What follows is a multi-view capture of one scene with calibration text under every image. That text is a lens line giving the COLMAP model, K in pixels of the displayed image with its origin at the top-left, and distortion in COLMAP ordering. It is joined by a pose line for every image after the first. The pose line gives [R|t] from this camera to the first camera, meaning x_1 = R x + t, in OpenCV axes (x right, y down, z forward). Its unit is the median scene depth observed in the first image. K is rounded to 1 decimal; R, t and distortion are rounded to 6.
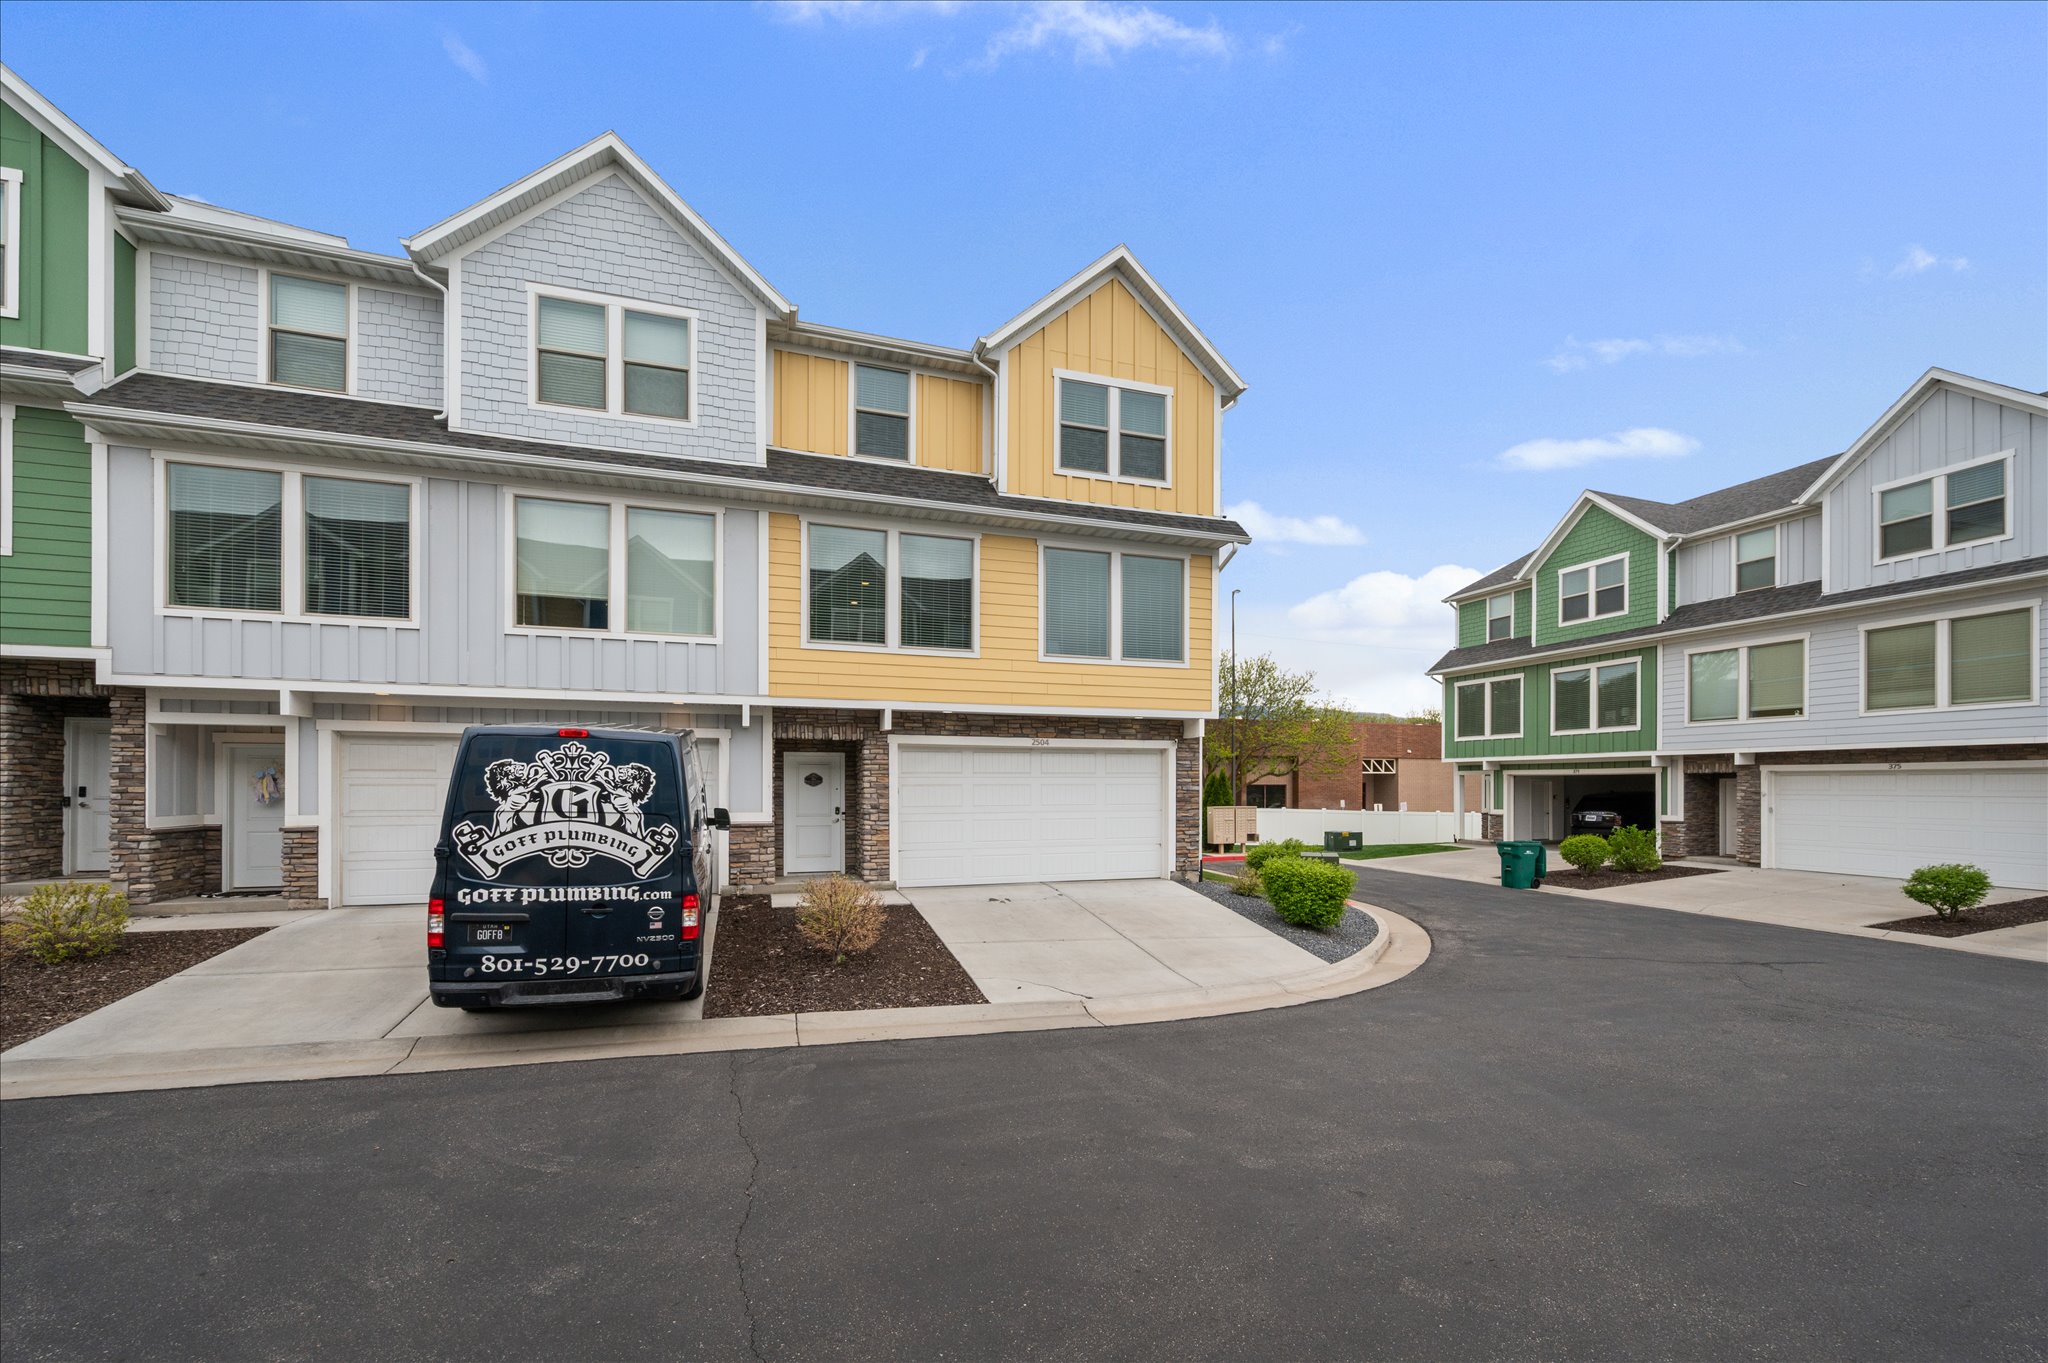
lens RADIAL K [[814.2, 0, 1024.0], [0, 814.2, 681.5], [0, 0, 1]] dist [-0.000090, -0.000003]
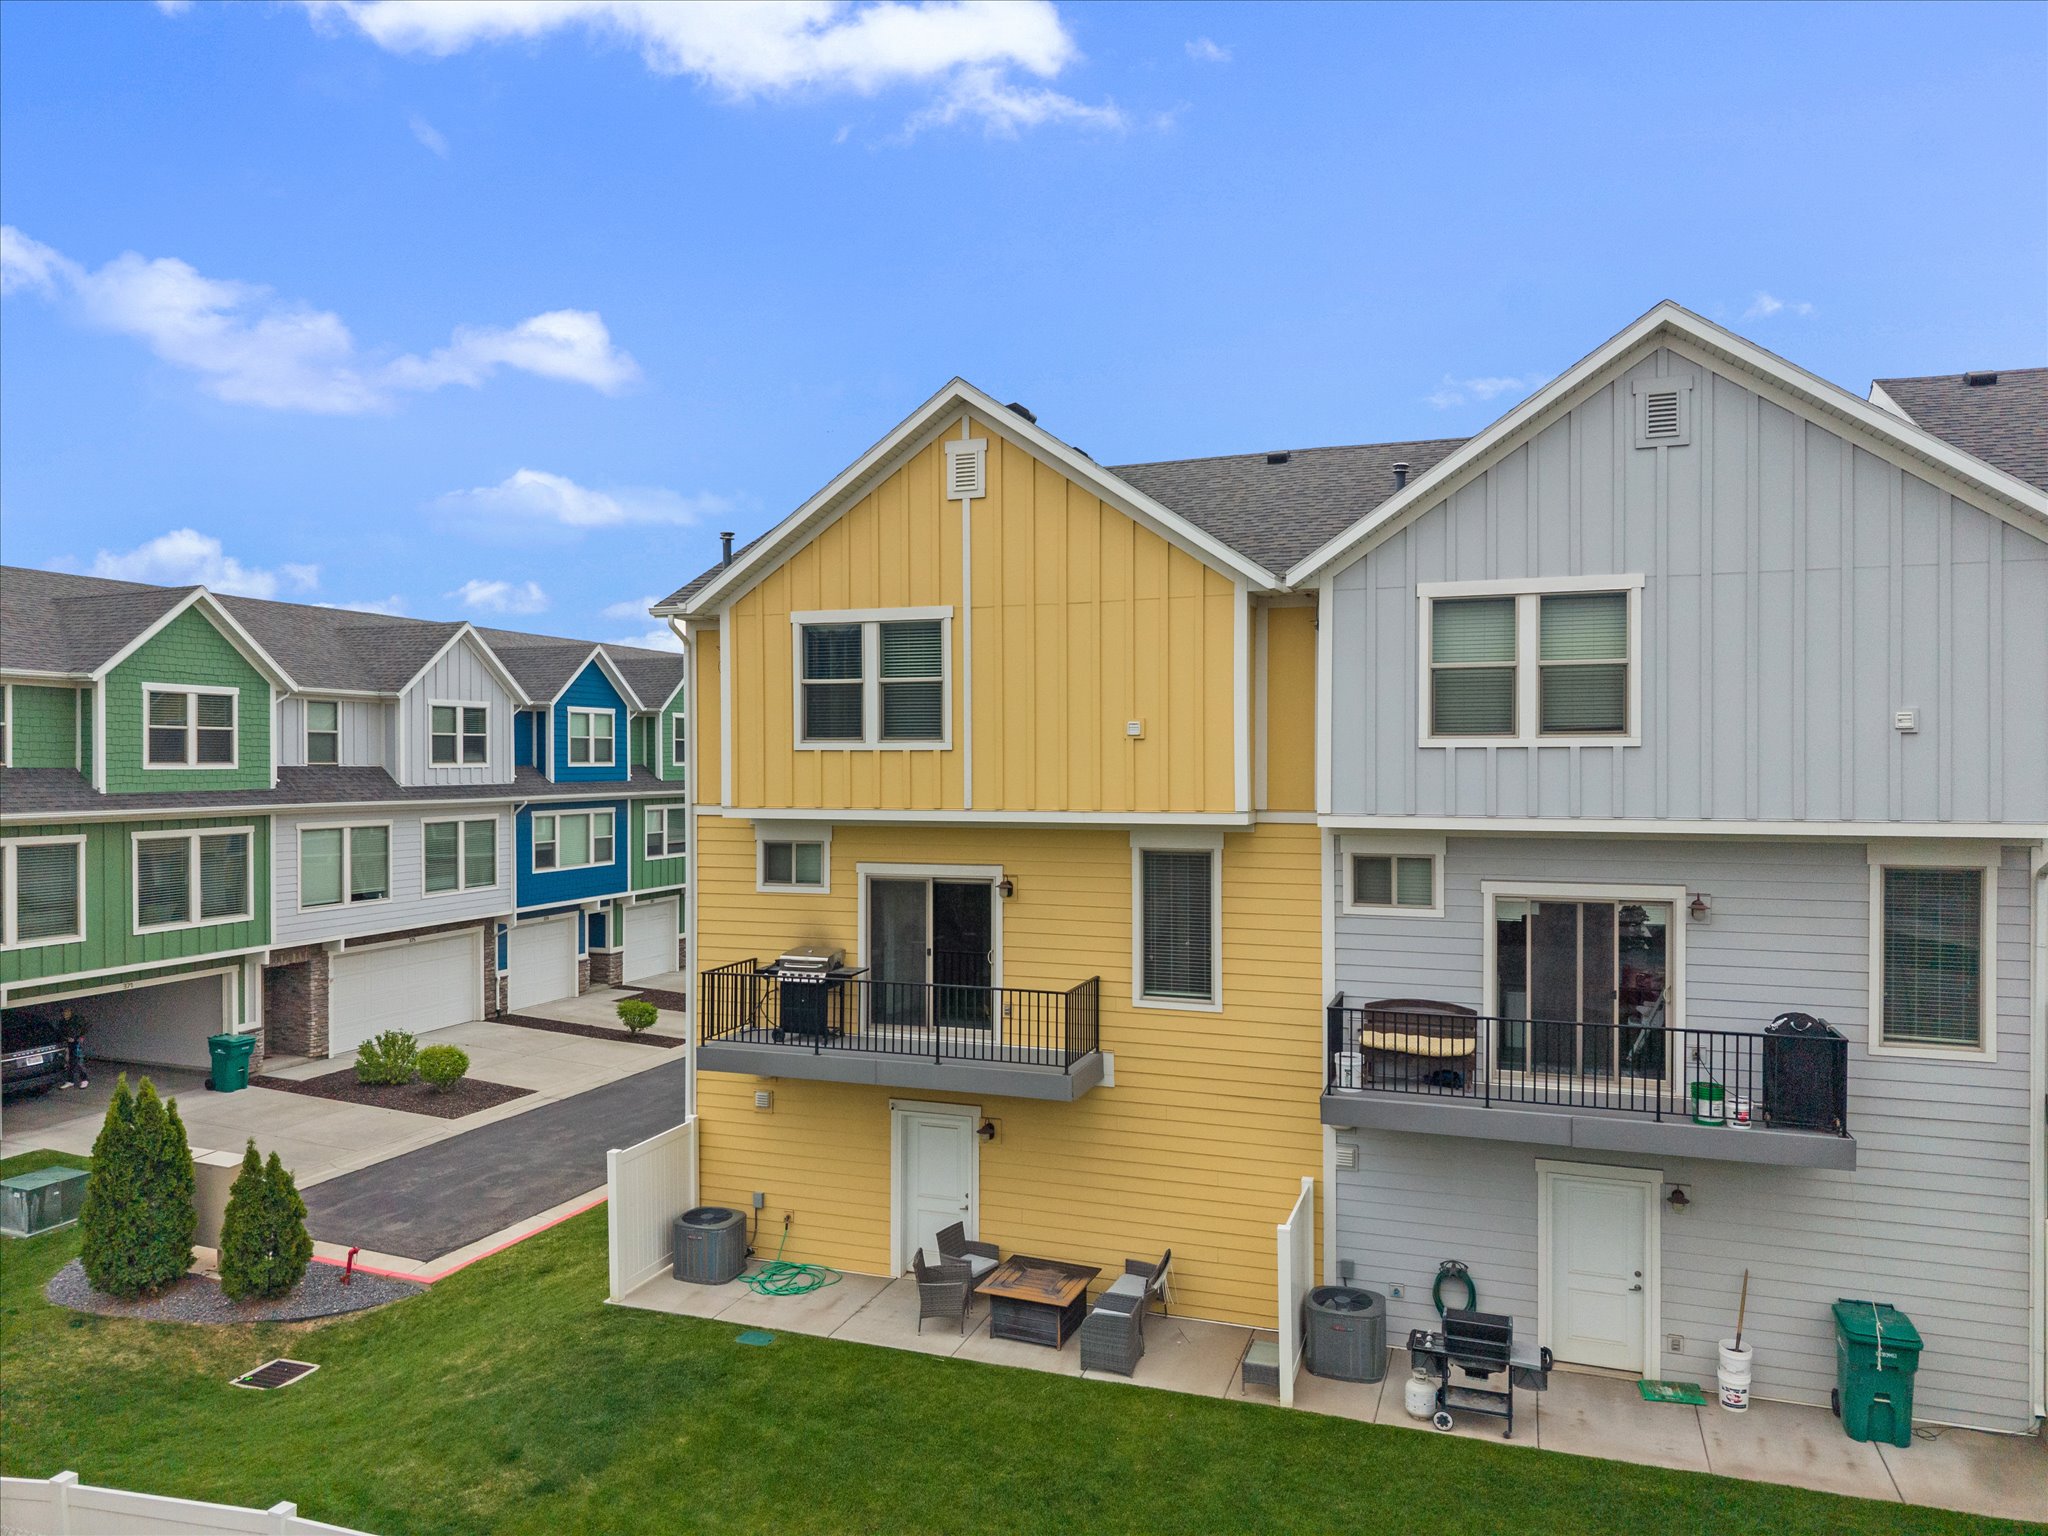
lens RADIAL K [[1340.2, 0, 1024.0], [0, 1340.2, 768.0], [0, 0, 1]] dist [0.003276, -0.000052]
pose [[-0.779113, -0.000988, 0.626882, -0.668395], [-0.074919, 0.992979, -0.091547, -0.024650], [-0.622390, -0.118290, -0.773717, 1.591361]]
